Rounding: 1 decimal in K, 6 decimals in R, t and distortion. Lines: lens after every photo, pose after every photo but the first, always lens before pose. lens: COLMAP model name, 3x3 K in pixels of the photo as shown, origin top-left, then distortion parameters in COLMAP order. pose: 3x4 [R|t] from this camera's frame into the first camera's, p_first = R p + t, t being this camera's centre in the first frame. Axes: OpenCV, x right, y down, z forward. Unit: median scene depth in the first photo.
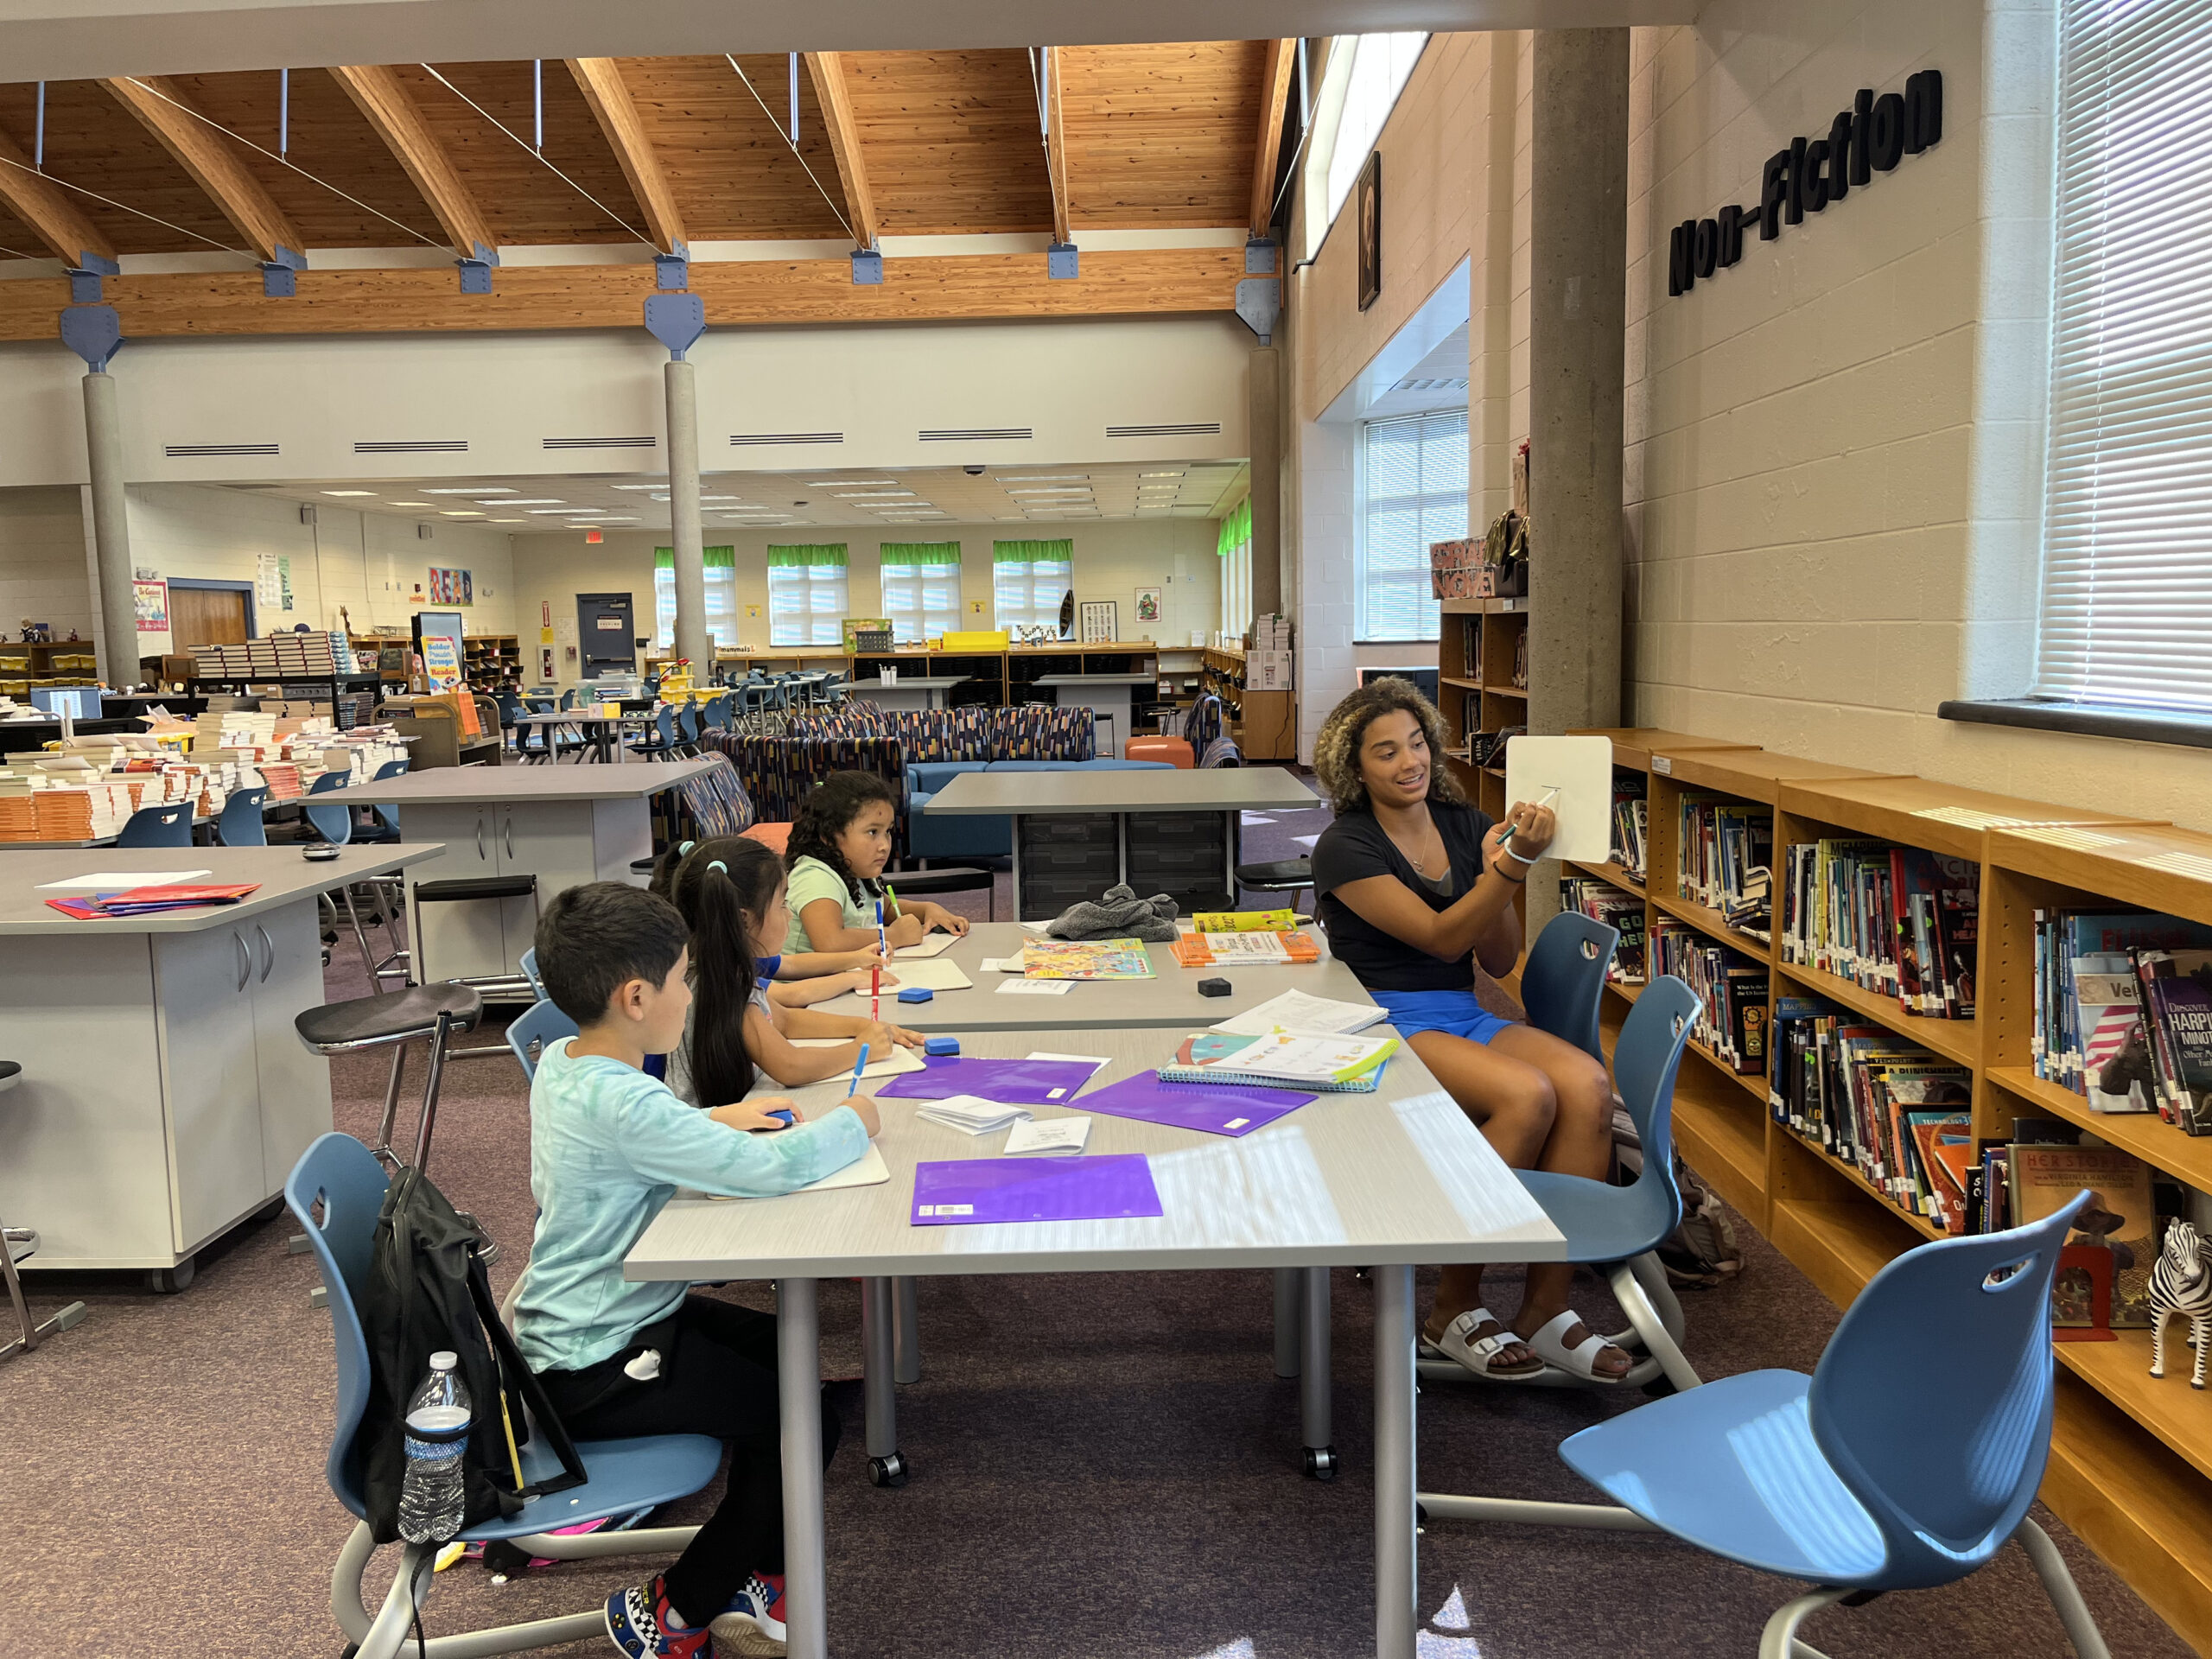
lens RADIAL K [[1689.9, 0, 1092.2], [0, 1689.9, 825.5], [0, 0, 1]] dist [0.069645, -0.098368]
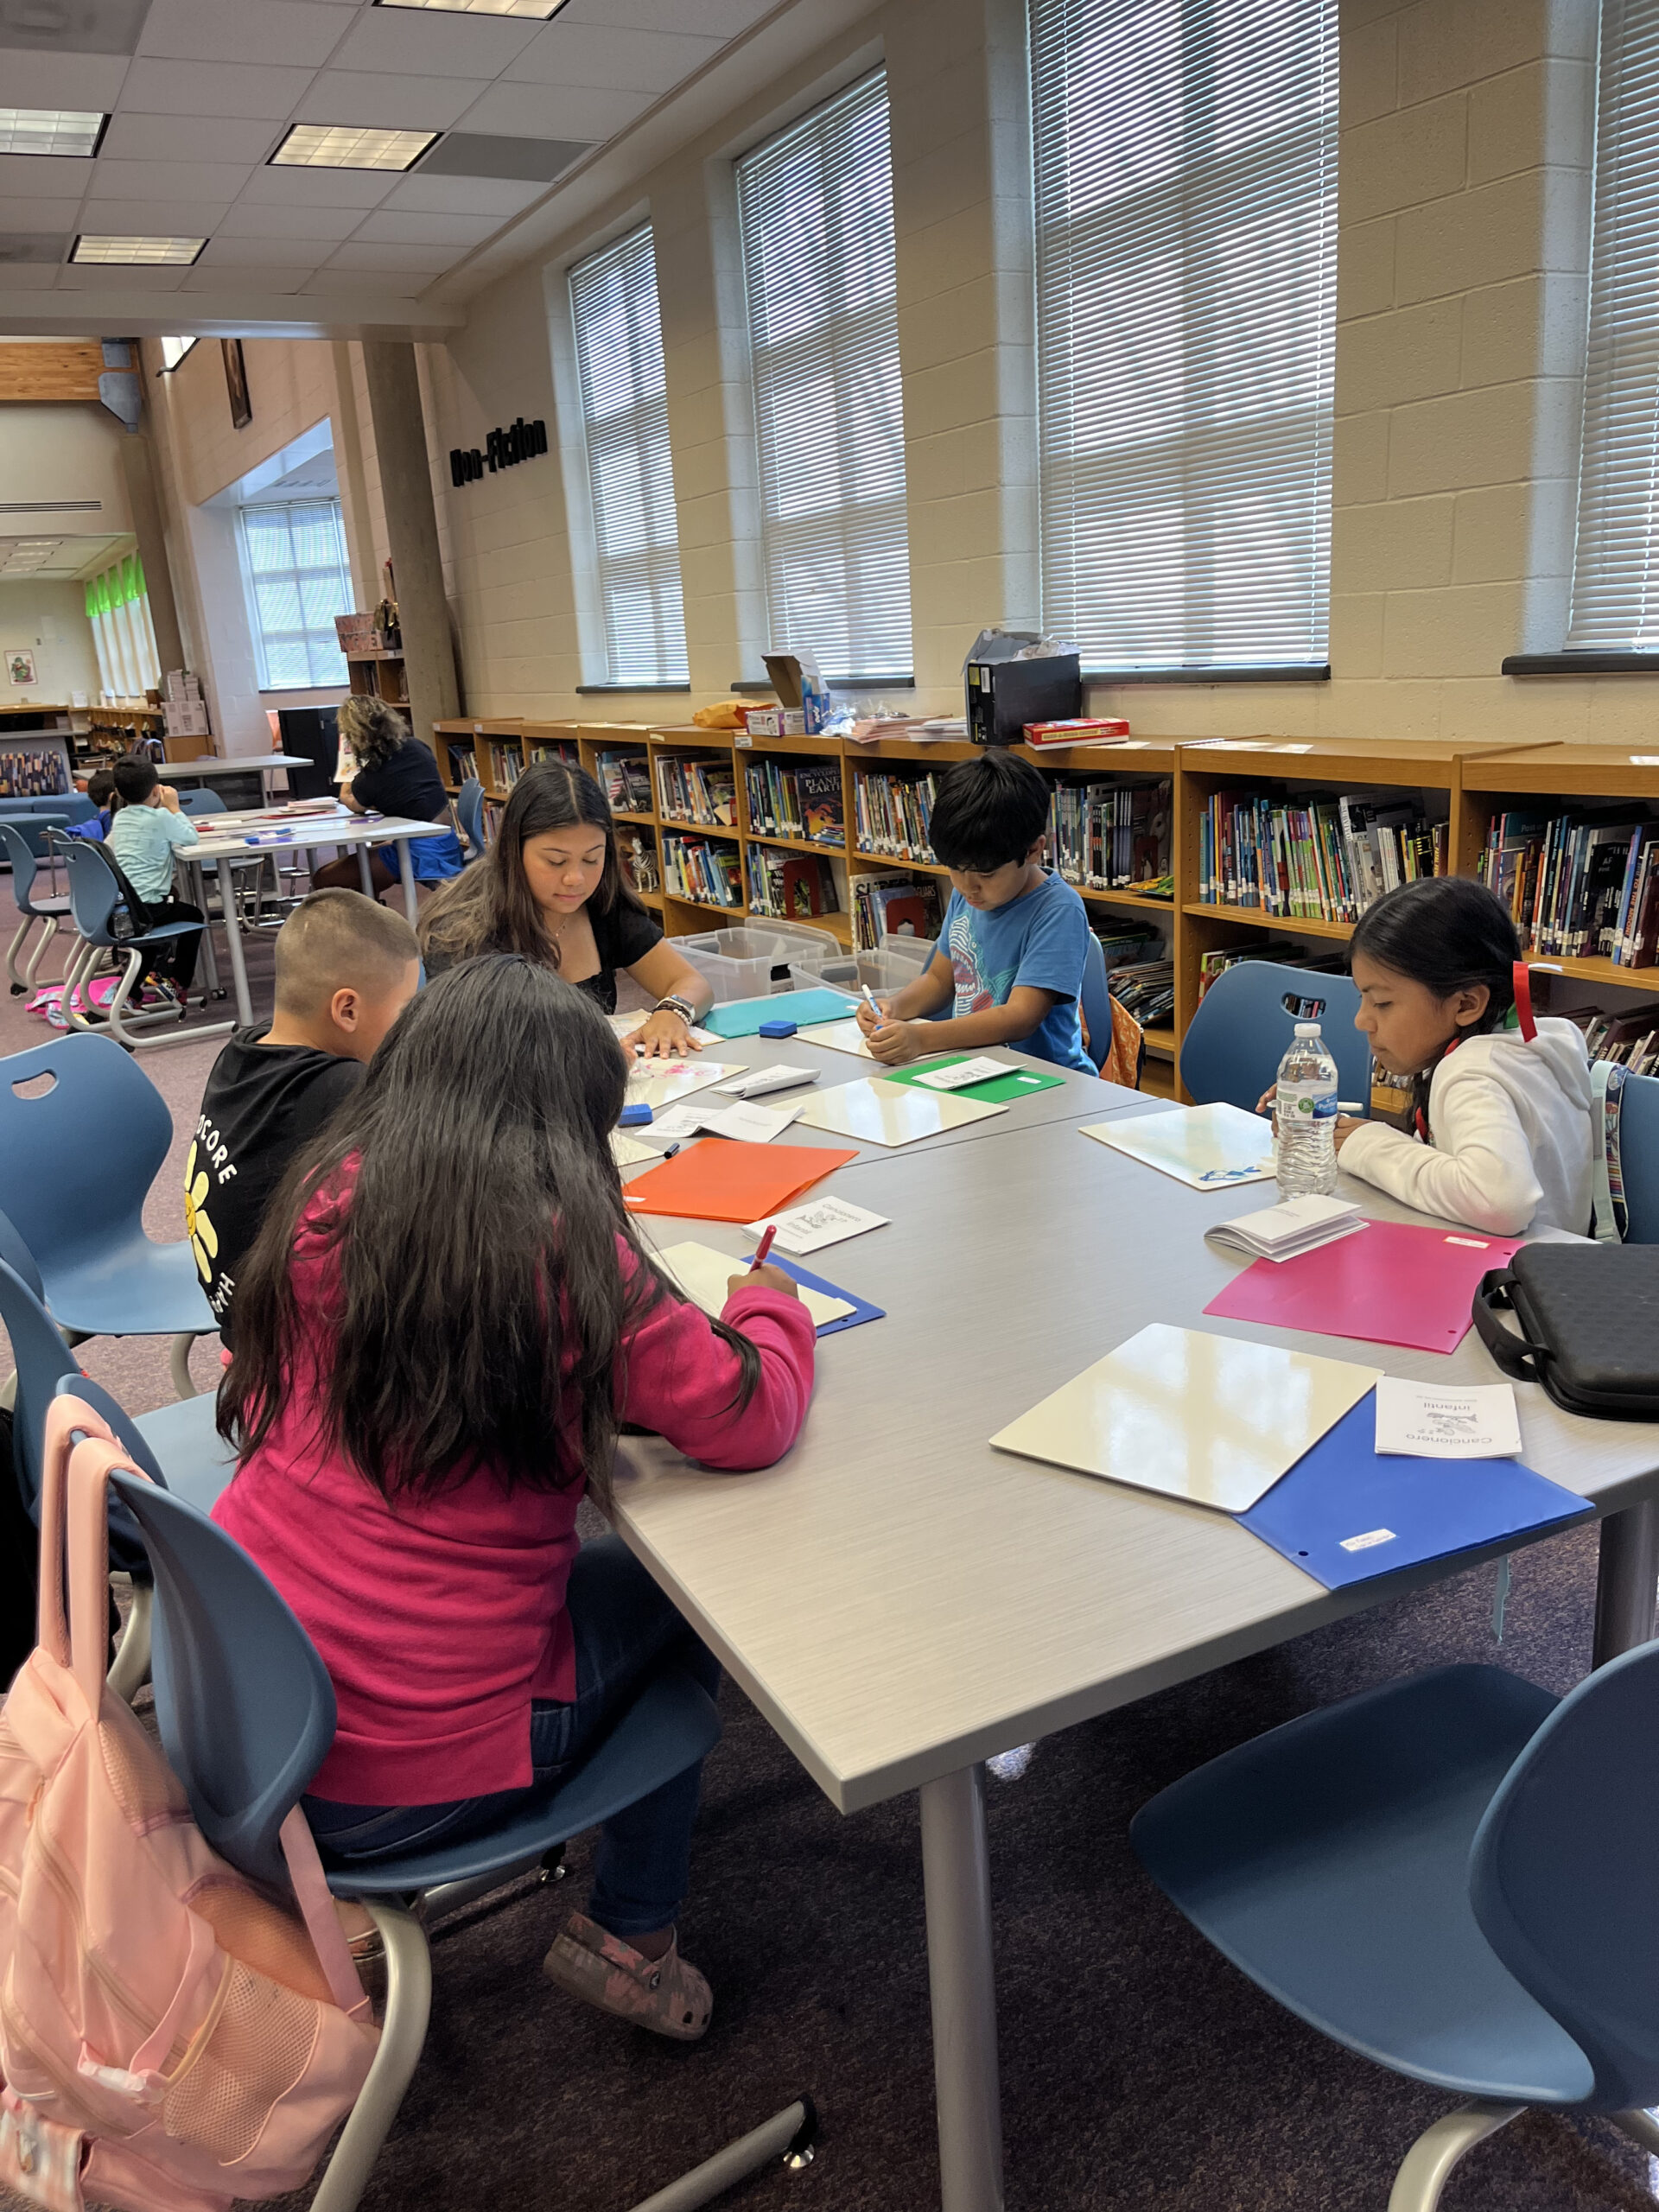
lens RADIAL K [[1689.9, 0, 828.5], [0, 1689.9, 1115.3], [0, 0, 1]] dist [0.069645, -0.098368]
pose [[0.878450, -0.159200, 0.450533, -0.151235], [0.098179, 0.982884, 0.155882, 0.072479], [-0.467639, -0.092701, 0.879045, -0.535527]]
